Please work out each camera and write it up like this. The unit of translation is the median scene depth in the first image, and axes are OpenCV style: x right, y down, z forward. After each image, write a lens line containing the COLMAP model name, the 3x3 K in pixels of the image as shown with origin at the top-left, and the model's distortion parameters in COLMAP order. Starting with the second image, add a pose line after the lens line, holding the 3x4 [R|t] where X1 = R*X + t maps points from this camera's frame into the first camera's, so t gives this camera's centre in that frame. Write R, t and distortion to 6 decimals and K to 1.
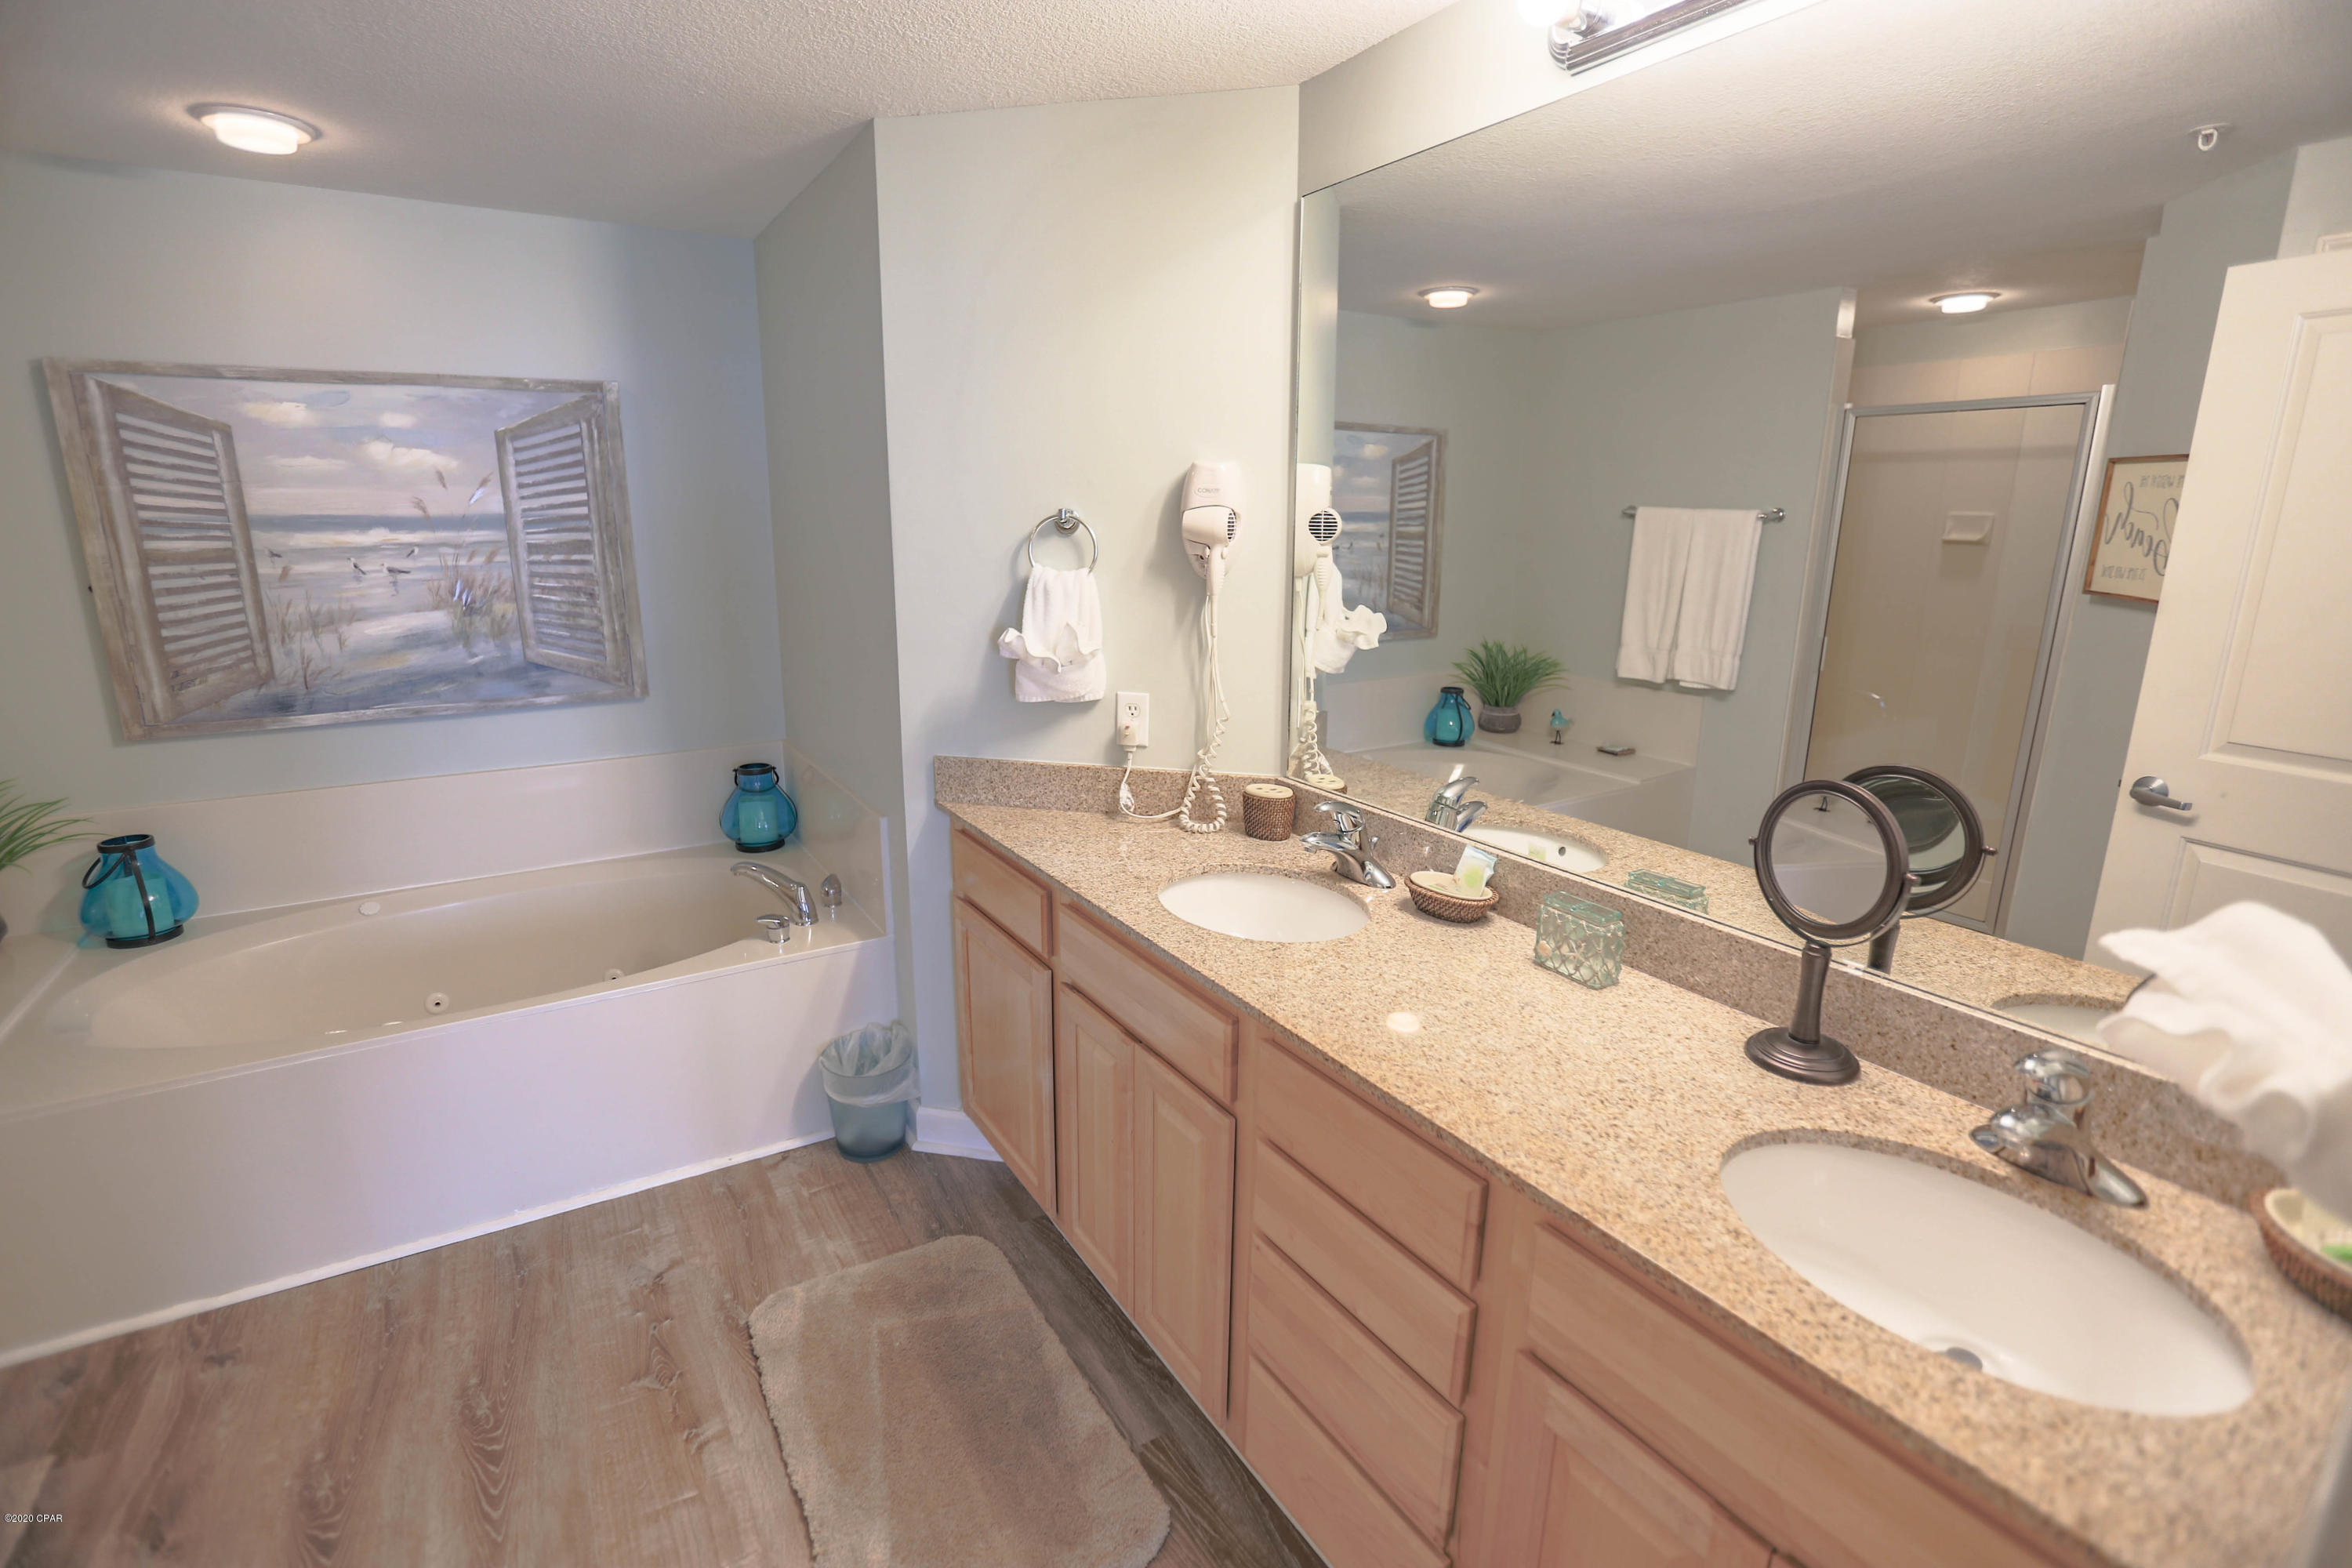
lens RADIAL K [[1084.0, 0, 1185.4], [0, 1084.0, 790.9], [0, 0, 1]] dist [-0.048573, 0.017385]
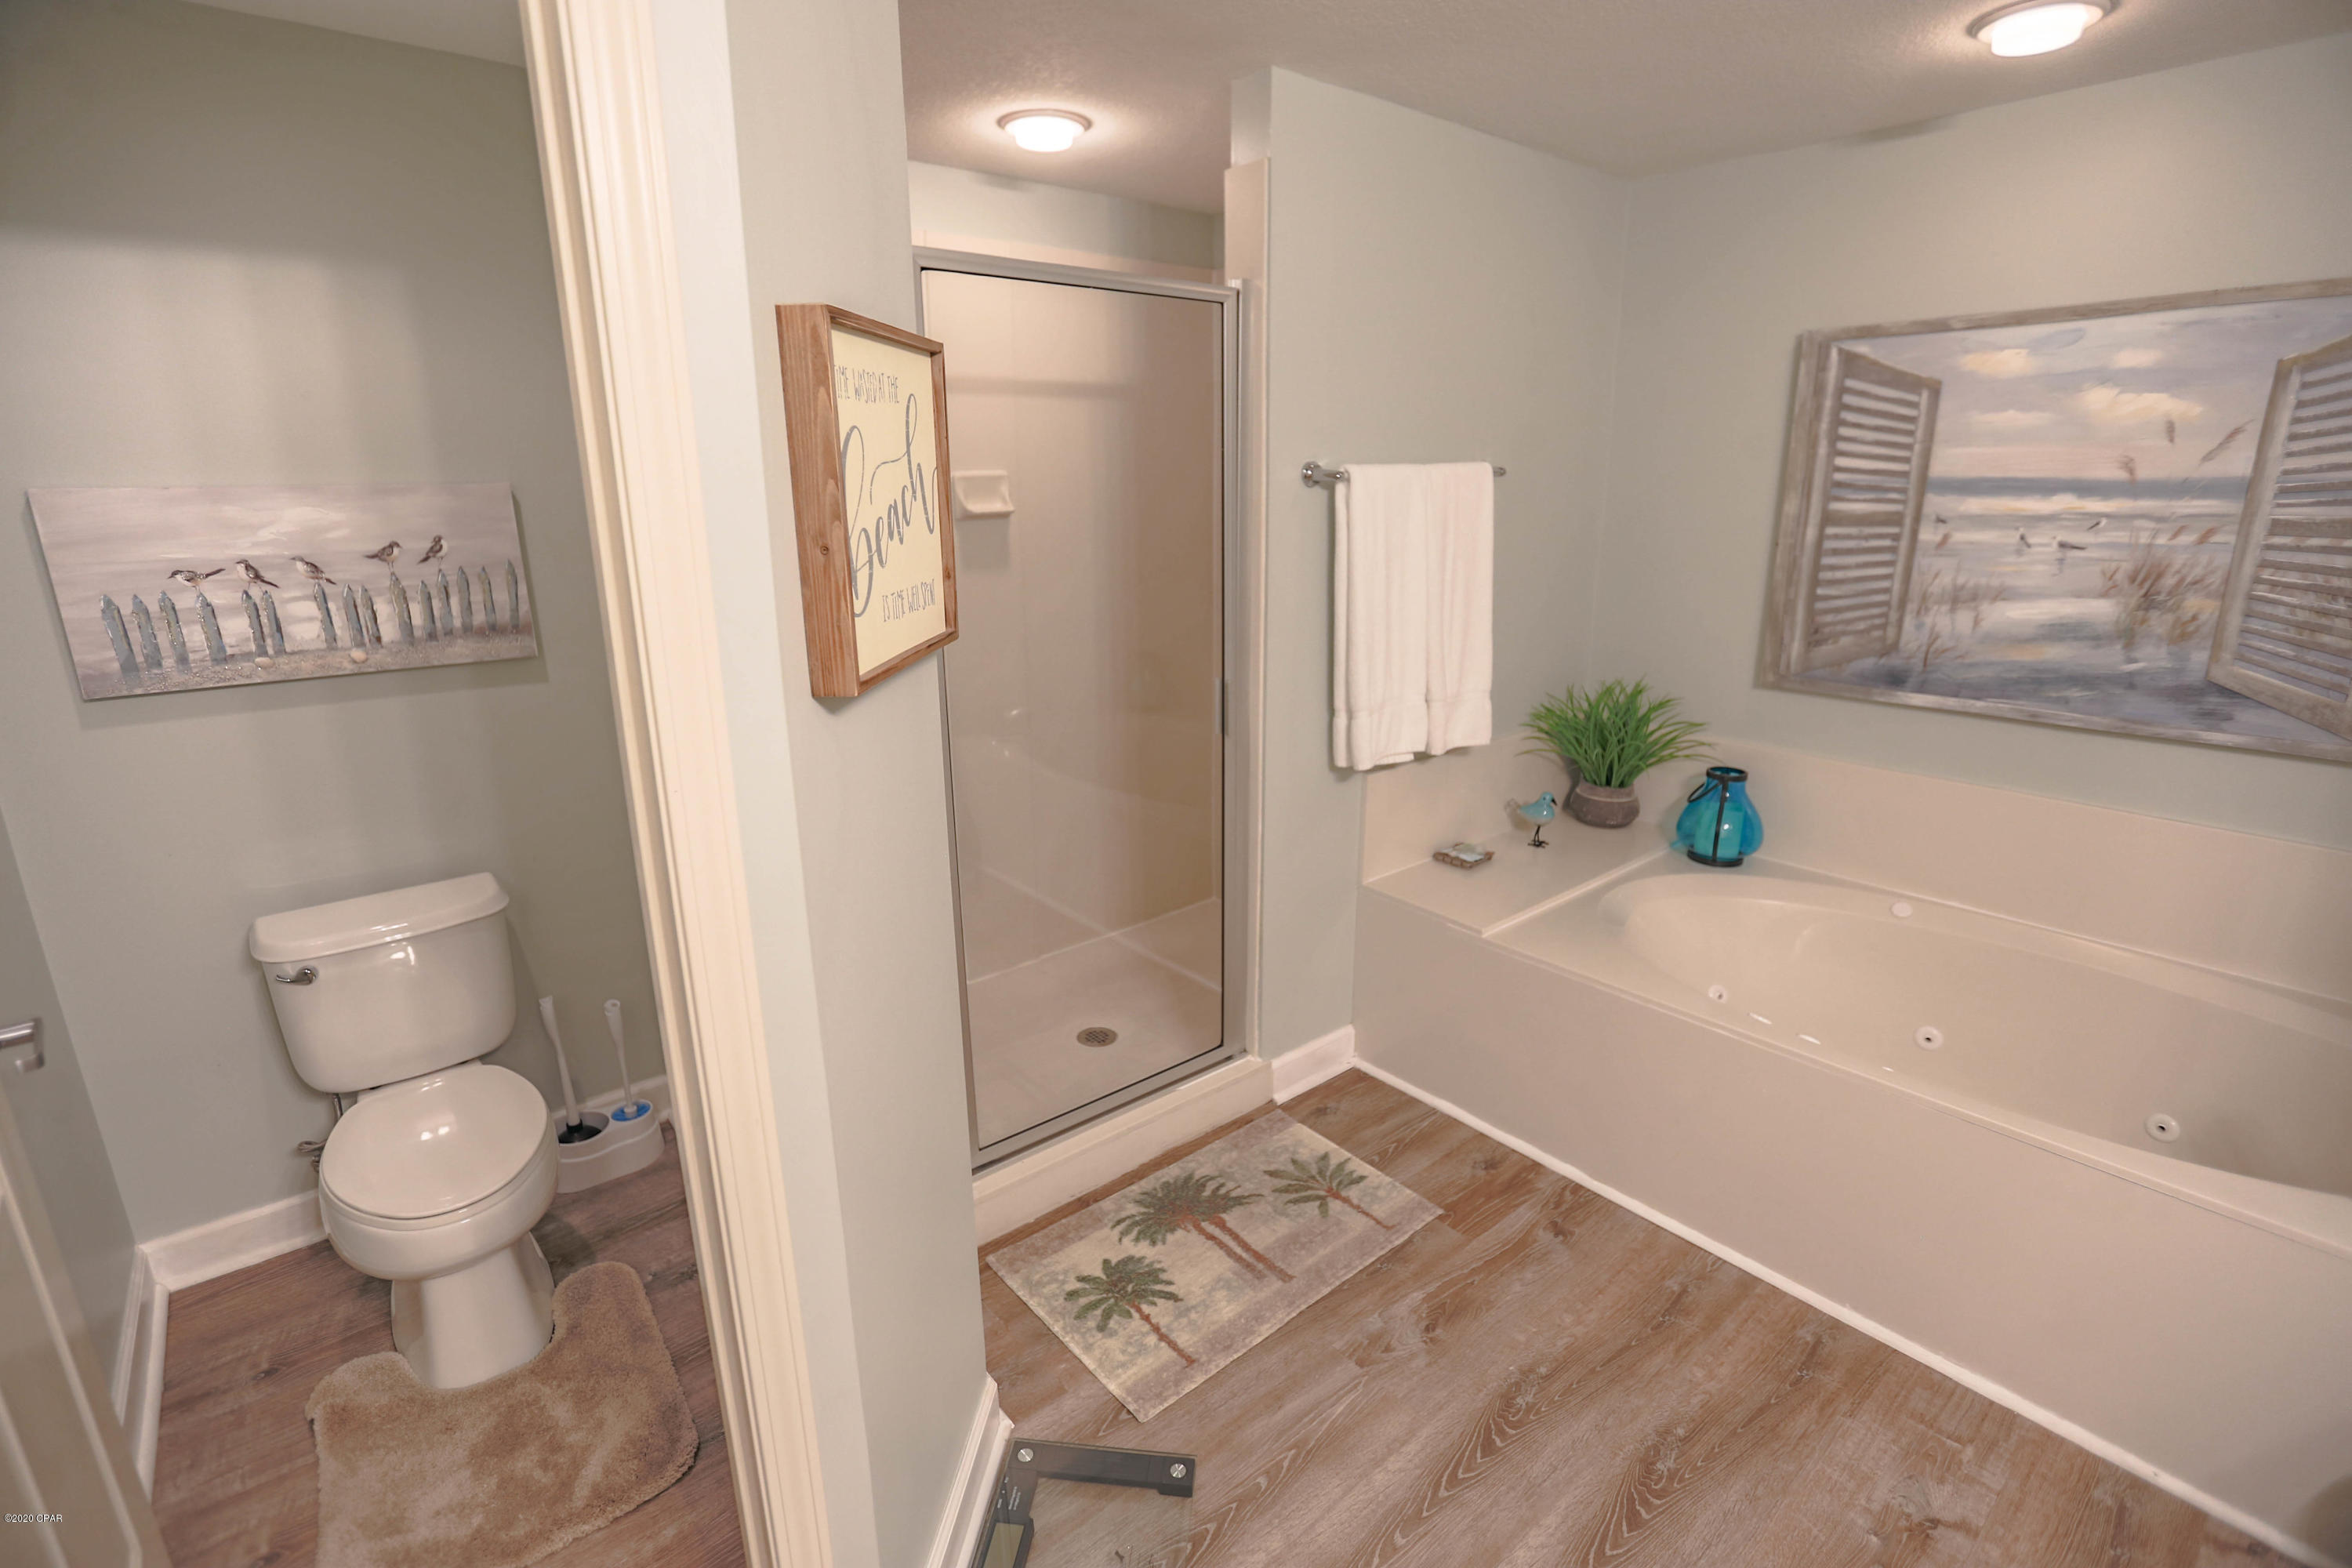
lens RADIAL K [[1084.0, 0, 1181.4], [0, 1084.0, 774.8], [0, 0, 1]] dist [-0.048573, 0.017385]
pose [[0.120386, 0.253931, -0.959701, 0.005355], [-0.239564, 0.945592, 0.220146, -0.057952], [0.963388, 0.203407, 0.174669, 0.240356]]
